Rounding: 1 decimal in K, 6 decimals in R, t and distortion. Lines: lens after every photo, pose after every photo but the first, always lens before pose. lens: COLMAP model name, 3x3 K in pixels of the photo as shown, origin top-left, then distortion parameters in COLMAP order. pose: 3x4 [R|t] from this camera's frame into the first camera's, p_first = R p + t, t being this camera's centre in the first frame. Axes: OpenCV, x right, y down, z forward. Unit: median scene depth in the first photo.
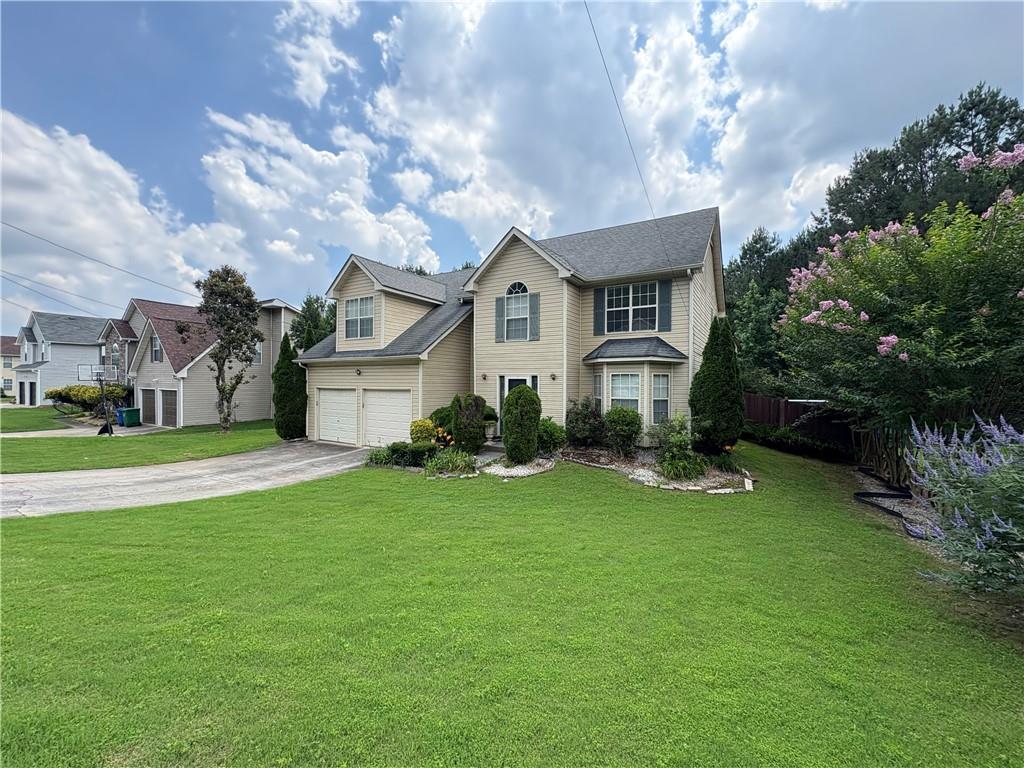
lens RADIAL K [[410.6, 0, 515.6], [0, 410.6, 386.4], [0, 0, 1]] dist [-0.001858, 0.003411]
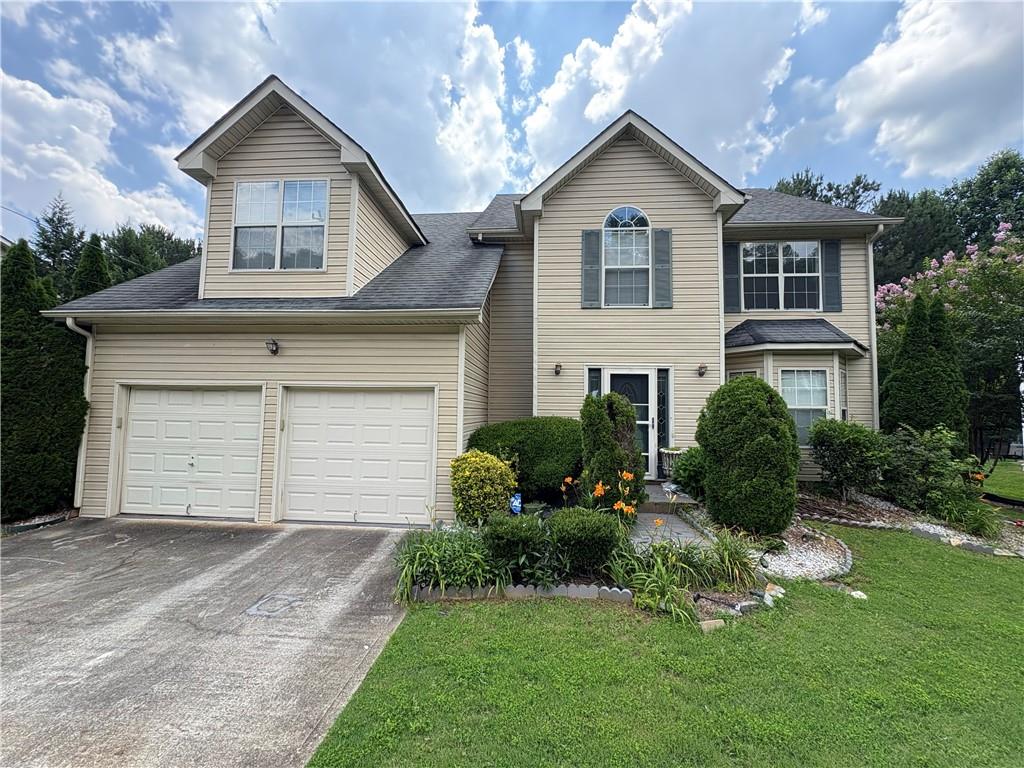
lens RADIAL K [[410.6, 0, 515.6], [0, 410.6, 386.4], [0, 0, 1]] dist [-0.001858, 0.003411]
pose [[0.895665, 0.034762, 0.443369, -0.379657], [-0.003745, 0.997495, -0.070644, 0.038879], [-0.444714, 0.061613, 0.893551, 0.557739]]
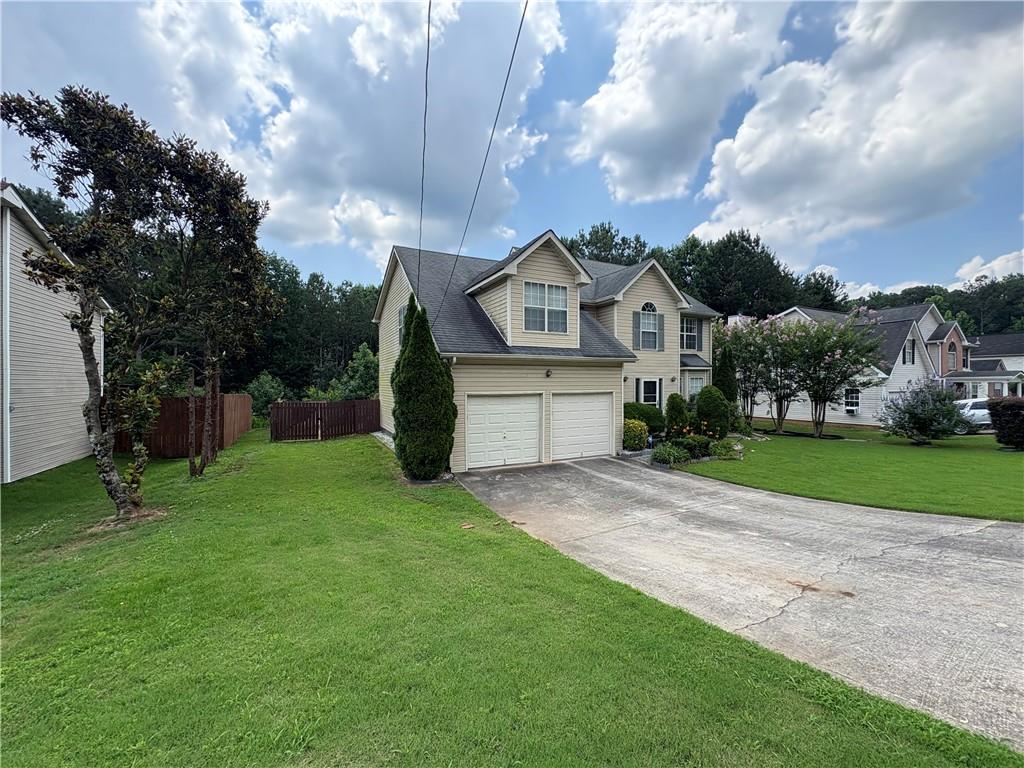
lens RADIAL K [[413.4, 0, 515.2], [0, 413.4, 388.5], [0, 0, 1]] dist [-0.001185, -0.000246]
pose [[0.531759, -0.016499, 0.846735, -1.239898], [0.019638, 0.999782, 0.007148, -0.012537], [-0.846668, 0.012827, 0.531967, 0.673805]]
